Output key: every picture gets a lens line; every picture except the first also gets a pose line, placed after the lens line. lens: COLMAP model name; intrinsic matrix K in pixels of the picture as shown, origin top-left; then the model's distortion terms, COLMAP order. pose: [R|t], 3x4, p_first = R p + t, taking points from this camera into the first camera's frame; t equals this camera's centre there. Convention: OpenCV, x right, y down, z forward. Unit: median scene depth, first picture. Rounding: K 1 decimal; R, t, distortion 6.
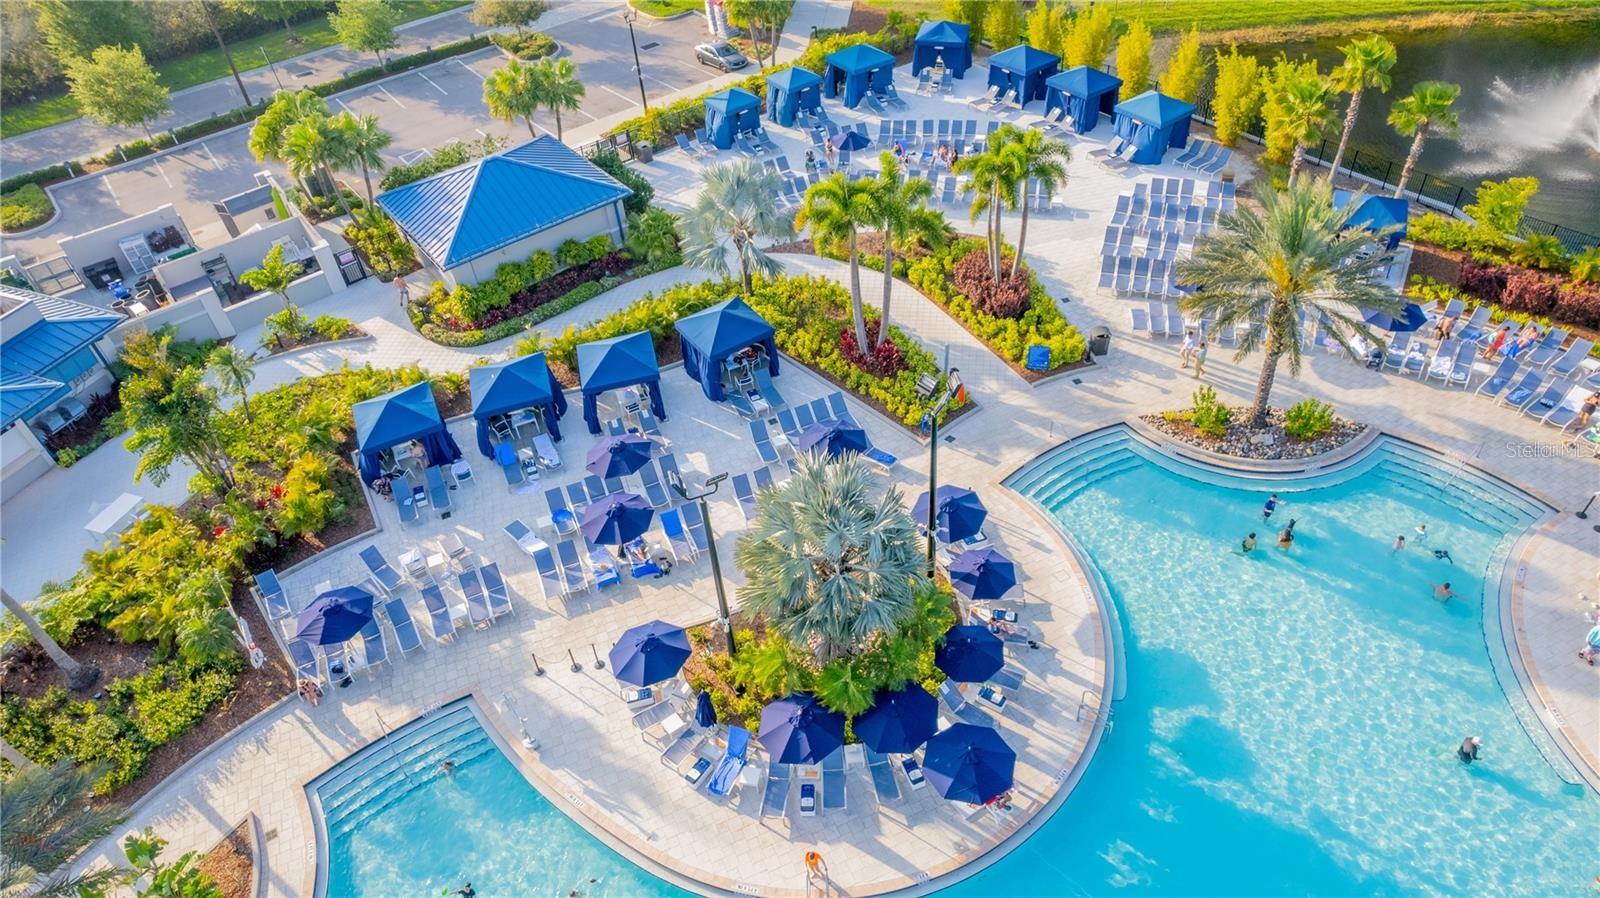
lens RADIAL K [[1055.5, 0, 800.0], [0, 1055.5, 449.0], [0, 0, 1]] dist [-0.080892, 0.083884]
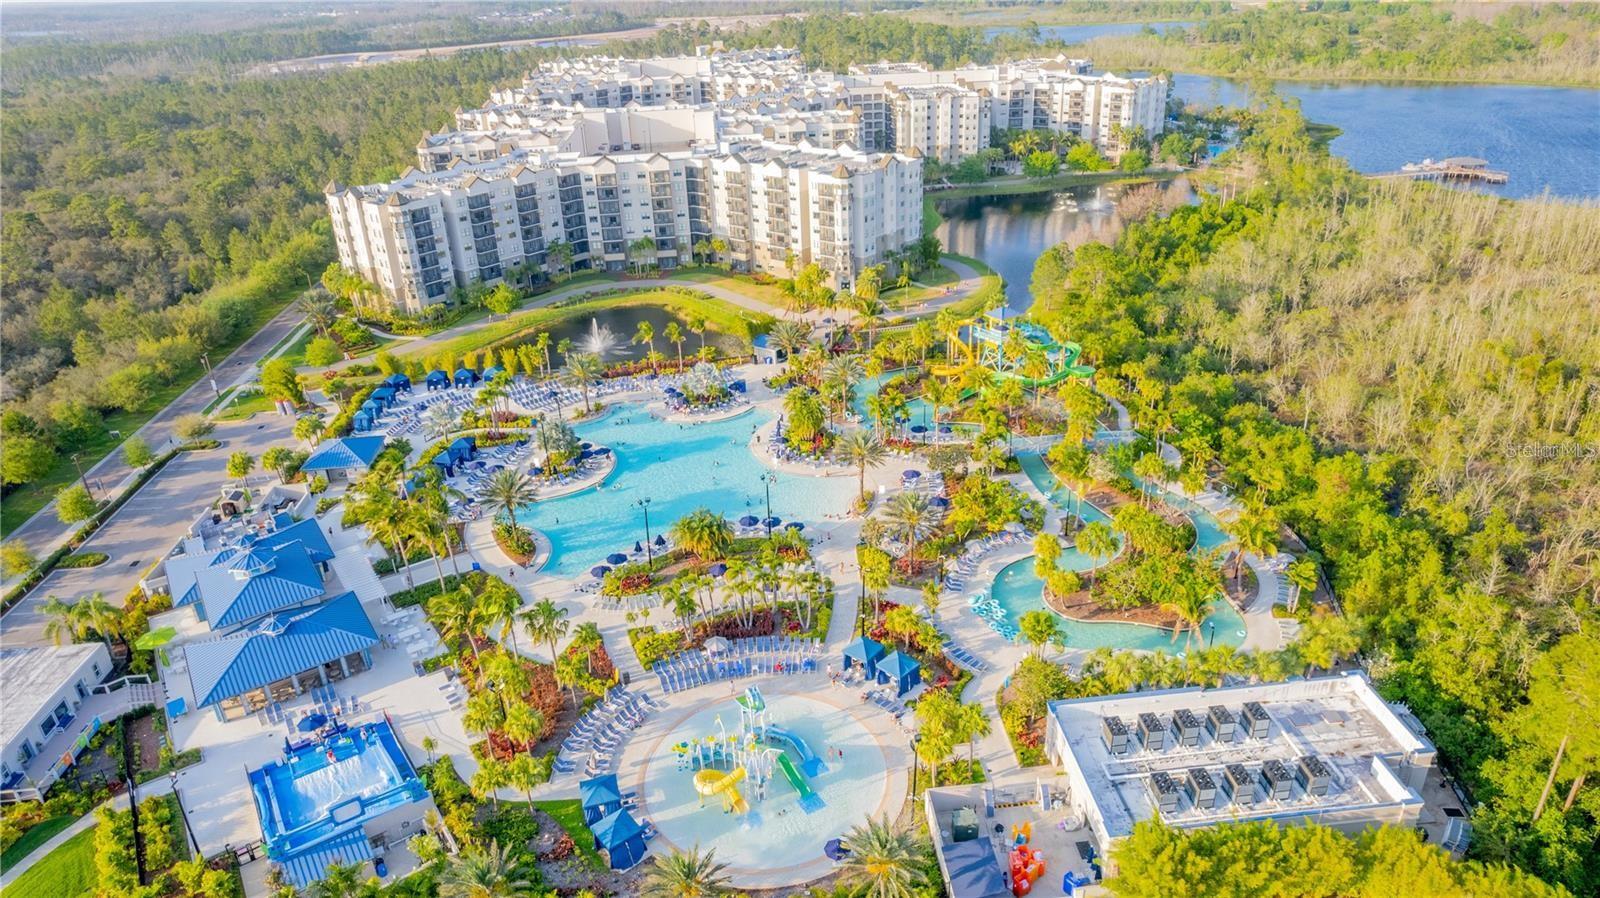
lens RADIAL K [[1055.5, 0, 800.0], [0, 1055.5, 449.0], [0, 0, 1]] dist [-0.080892, 0.083884]
pose [[0.555968, -0.318386, 0.767809, -1.827830], [0.565810, 0.821644, -0.068991, 0.671361], [-0.608899, 0.472791, 0.636954, -1.624153]]
